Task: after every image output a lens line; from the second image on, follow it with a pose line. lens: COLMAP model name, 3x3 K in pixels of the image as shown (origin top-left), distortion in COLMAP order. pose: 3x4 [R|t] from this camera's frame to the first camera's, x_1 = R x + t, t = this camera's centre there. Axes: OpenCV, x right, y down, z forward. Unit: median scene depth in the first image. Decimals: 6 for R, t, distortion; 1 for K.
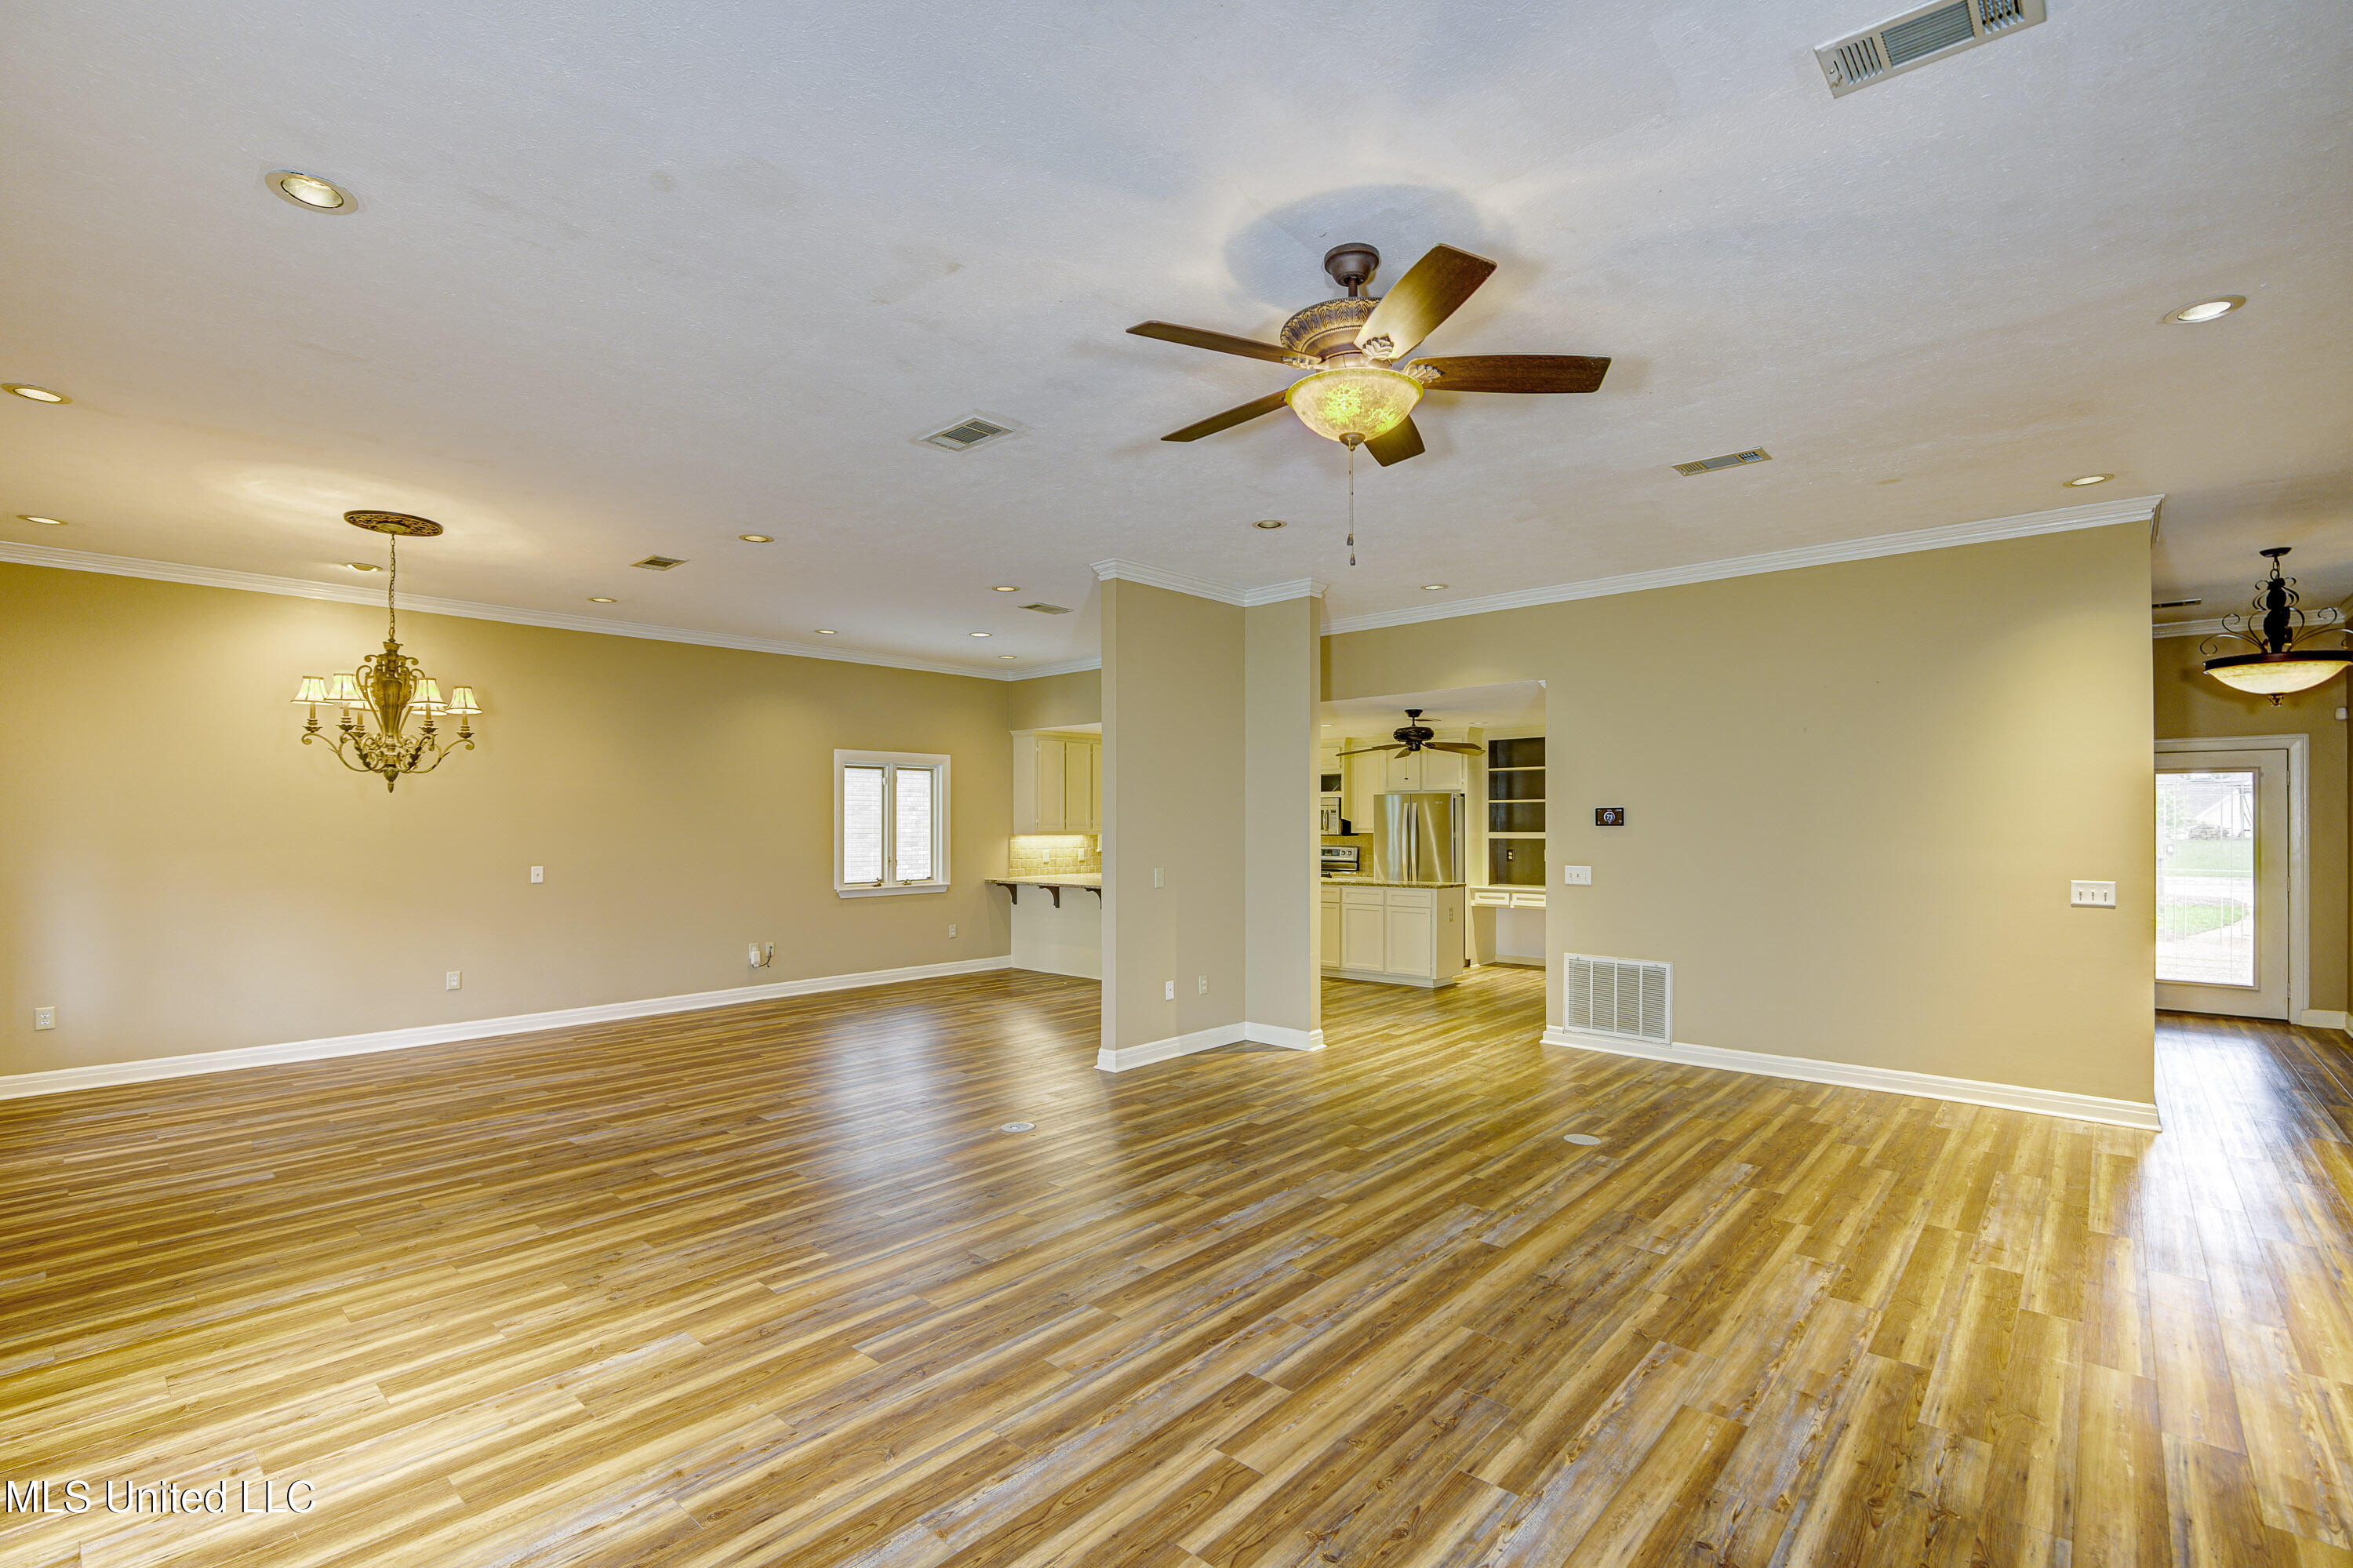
lens RADIAL K [[1038.0, 0, 1176.5], [0, 1038.0, 784.0], [0, 0, 1]] dist [-0.016415, 0.000111]
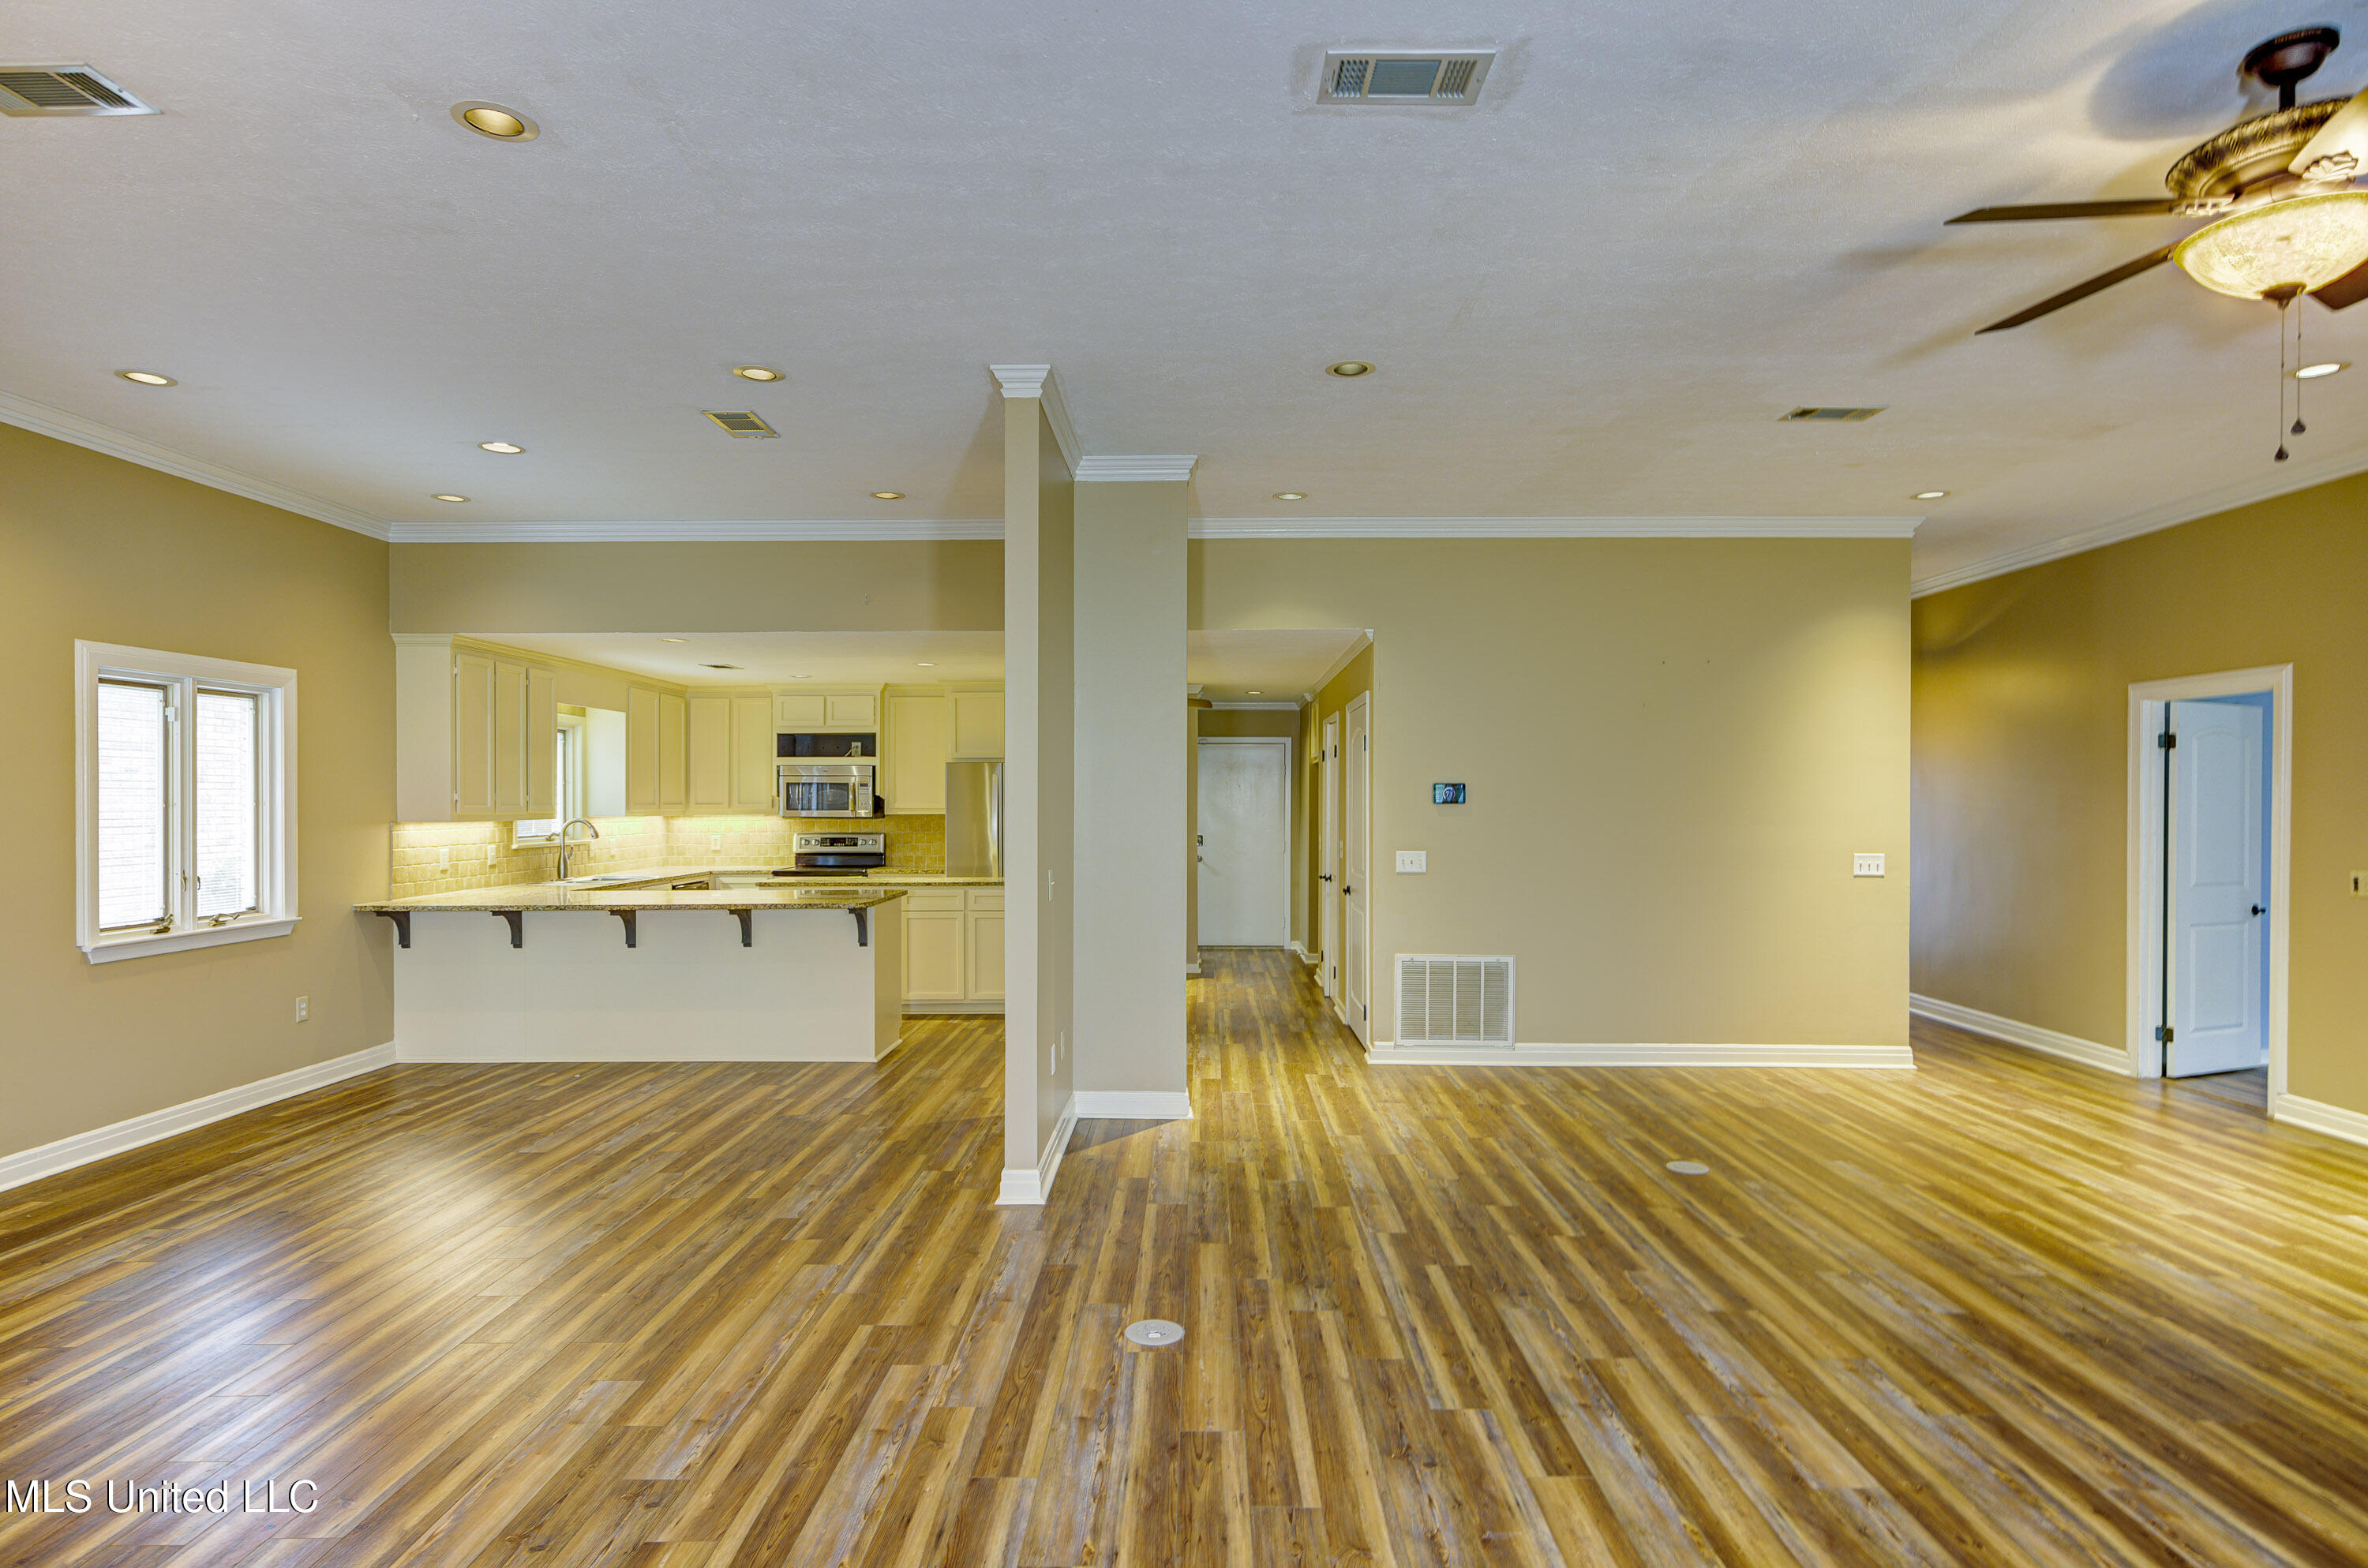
lens RADIAL K [[1256.2, 0, 1161.4], [0, 1256.2, 787.7], [0, 0, 1]] dist [0.009161, -0.000846]
pose [[0.758270, 0.006215, 0.651911, -0.744000], [-0.024435, 0.999523, 0.018893, 0.021026], [-0.651483, -0.030255, 0.758060, 0.590382]]
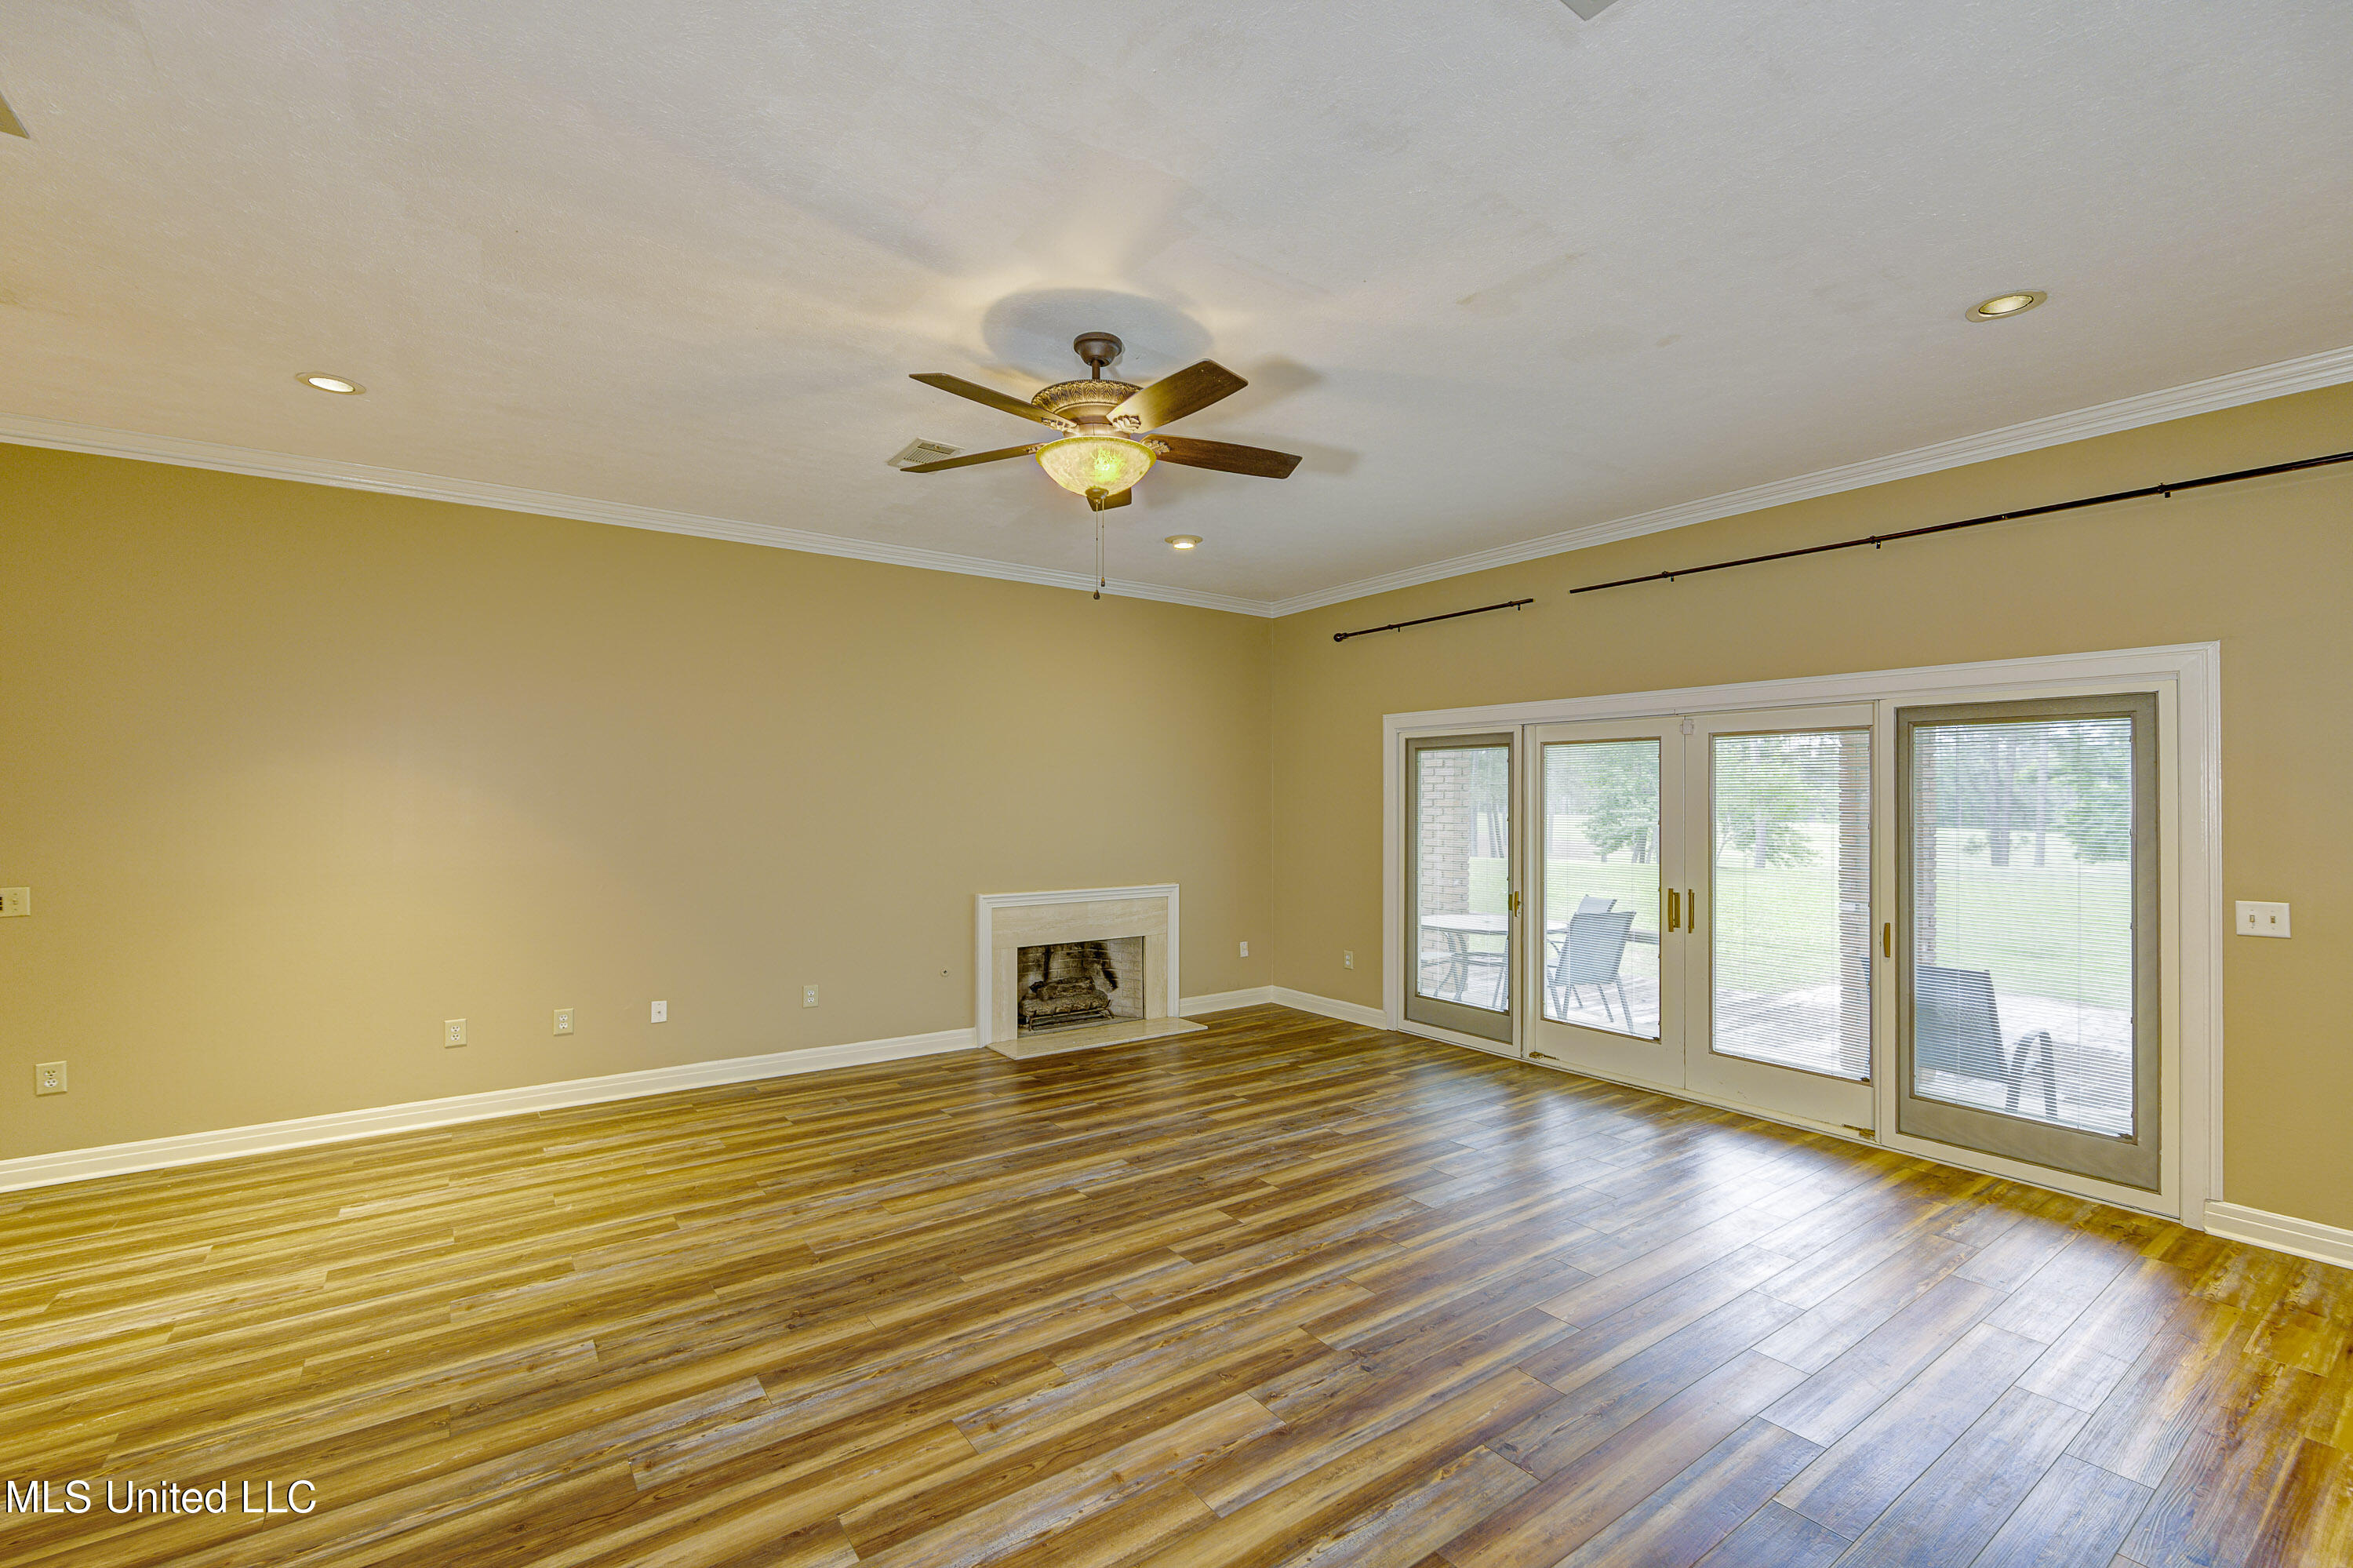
lens RADIAL K [[990.4, 0, 1176.5], [0, 990.4, 784.0], [0, 0, 1]] dist [-0.000447, 0.000259]
pose [[-0.974885, 0.001664, 0.222702, -0.109590], [-0.009267, 0.998803, -0.048030, 0.059248], [-0.222515, -0.048888, -0.973703, 1.442604]]
